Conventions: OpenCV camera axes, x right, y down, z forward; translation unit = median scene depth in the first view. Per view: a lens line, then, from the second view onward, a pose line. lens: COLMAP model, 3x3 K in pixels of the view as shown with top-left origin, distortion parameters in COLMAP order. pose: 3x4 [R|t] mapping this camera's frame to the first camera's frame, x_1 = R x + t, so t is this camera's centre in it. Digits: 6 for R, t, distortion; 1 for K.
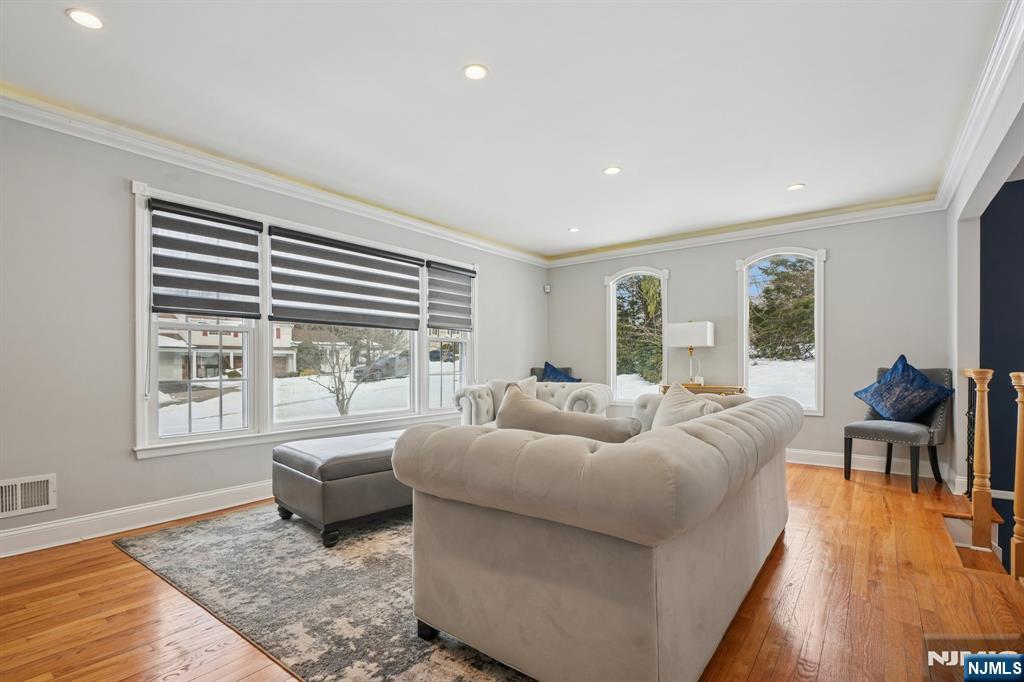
lens RADIAL K [[482.5, 0, 510.4], [0, 482.5, 364.6], [0, 0, 1]] dist [0.000432, -0.000091]
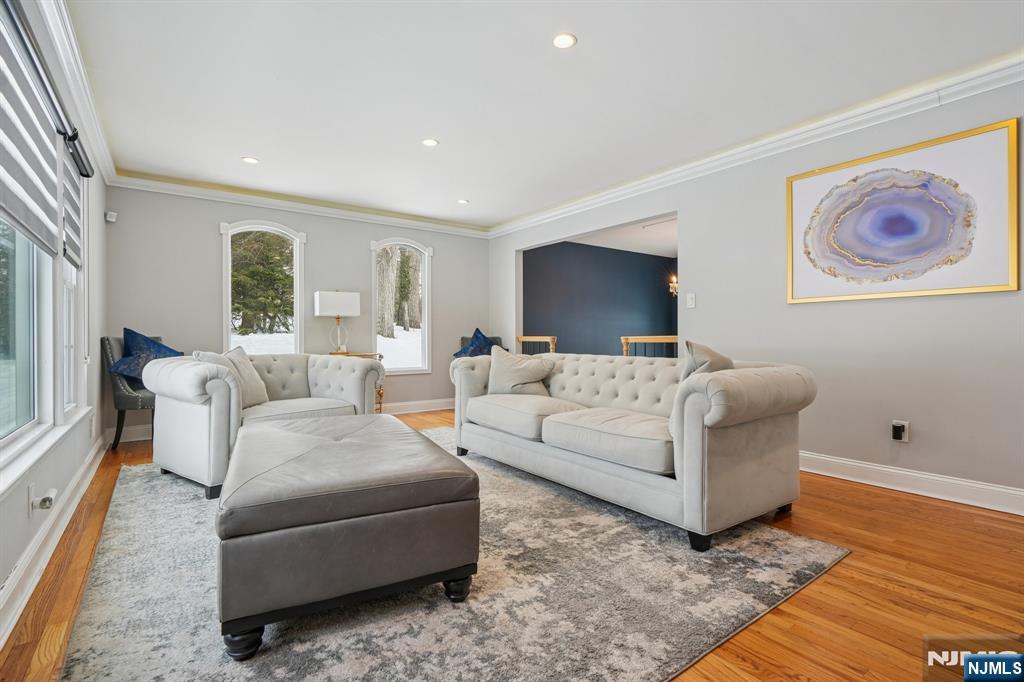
lens RADIAL K [[475.5, 0, 507.5], [0, 475.5, 338.2], [0, 0, 1]] dist [-0.003864, -0.000732]
pose [[0.286984, 0.002093, 0.957933, -0.964461], [-0.000839, 0.999998, -0.001933, 0.022297], [-0.957935, -0.000249, 0.286985, 0.743129]]
